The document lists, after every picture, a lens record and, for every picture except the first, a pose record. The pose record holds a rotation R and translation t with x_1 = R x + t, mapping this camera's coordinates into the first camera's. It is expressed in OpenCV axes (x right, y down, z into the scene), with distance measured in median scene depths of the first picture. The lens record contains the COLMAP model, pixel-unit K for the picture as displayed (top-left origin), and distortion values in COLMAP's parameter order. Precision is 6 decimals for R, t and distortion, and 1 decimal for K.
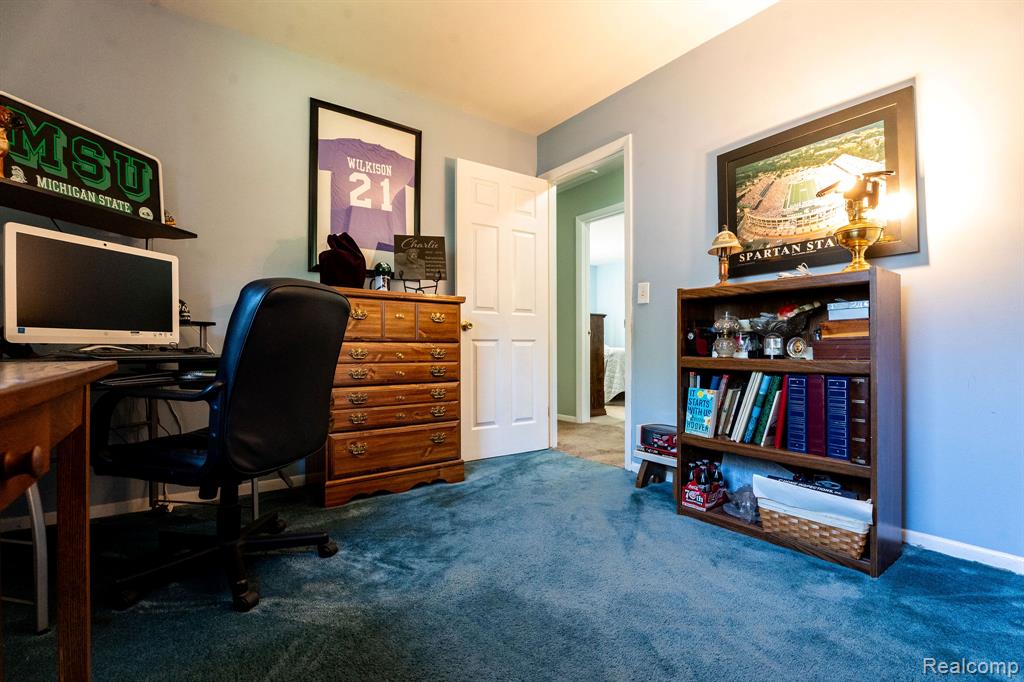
lens RADIAL K [[460.8, 0, 512.0], [0, 460.8, 341.0], [0, 0, 1]] dist [-0.027948, -0.000340]
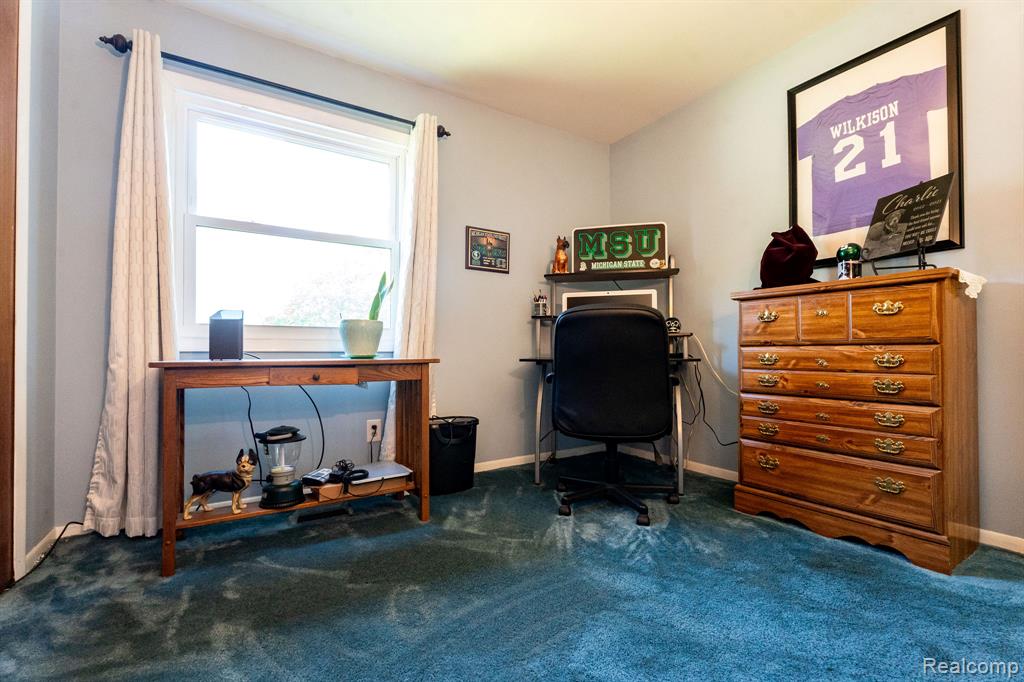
lens RADIAL K [[448.5, 0, 512.0], [0, 448.5, 341.0], [0, 0, 1]] dist [-0.000984, -0.000530]
pose [[-0.082217, -0.025600, -0.996286, 0.590639], [0.018759, 0.999453, -0.027230, 0.006035], [0.996438, -0.020928, -0.081692, 0.545377]]
